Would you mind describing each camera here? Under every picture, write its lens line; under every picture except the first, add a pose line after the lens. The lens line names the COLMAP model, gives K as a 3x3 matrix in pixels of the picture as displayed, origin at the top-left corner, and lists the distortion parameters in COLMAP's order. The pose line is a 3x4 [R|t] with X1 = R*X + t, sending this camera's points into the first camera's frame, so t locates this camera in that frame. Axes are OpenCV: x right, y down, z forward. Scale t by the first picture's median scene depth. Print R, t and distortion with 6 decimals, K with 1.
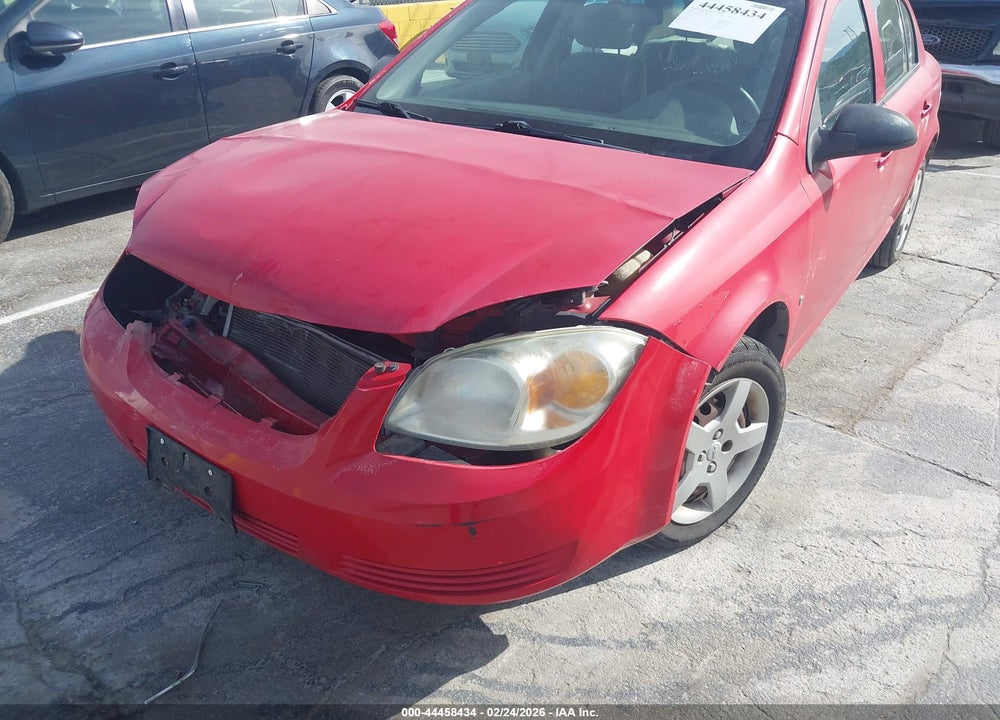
lens RADIAL K [[791.8, 0, 501.2], [0, 791.8, 397.0], [0, 0, 1]] dist [-0.015753, 0.017755]
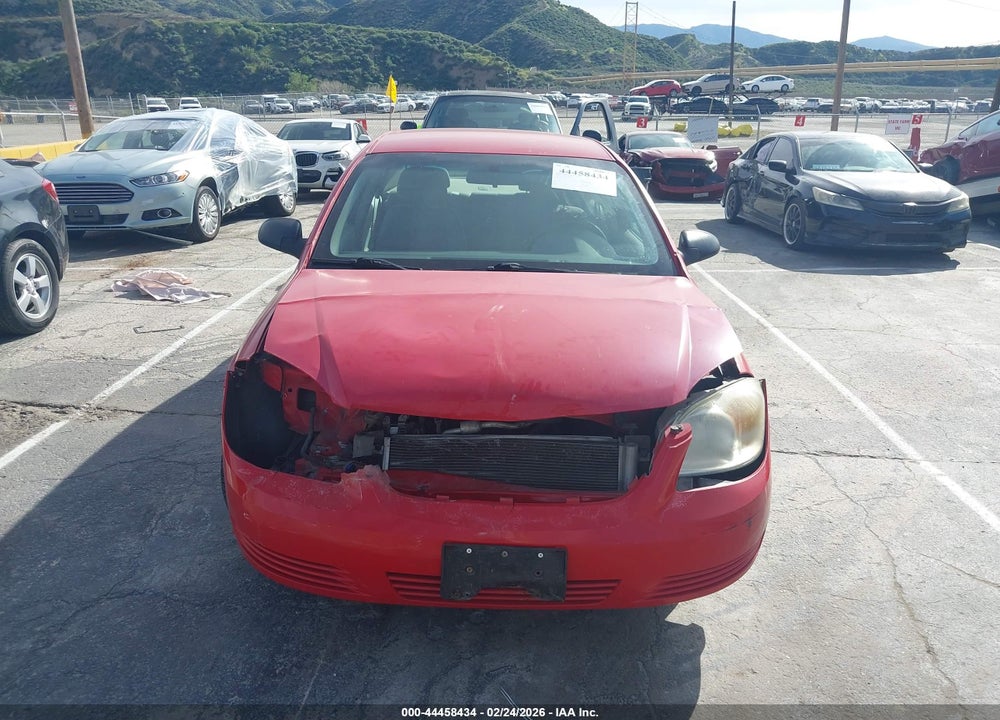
lens RADIAL K [[791.8, 0, 501.2], [0, 791.8, 397.0], [0, 0, 1]] dist [-0.015753, 0.017755]
pose [[0.811544, -0.191271, 0.552098, -0.823104], [0.270853, 0.960396, -0.065411, -0.059179], [-0.517721, 0.202622, 0.831210, -0.033820]]
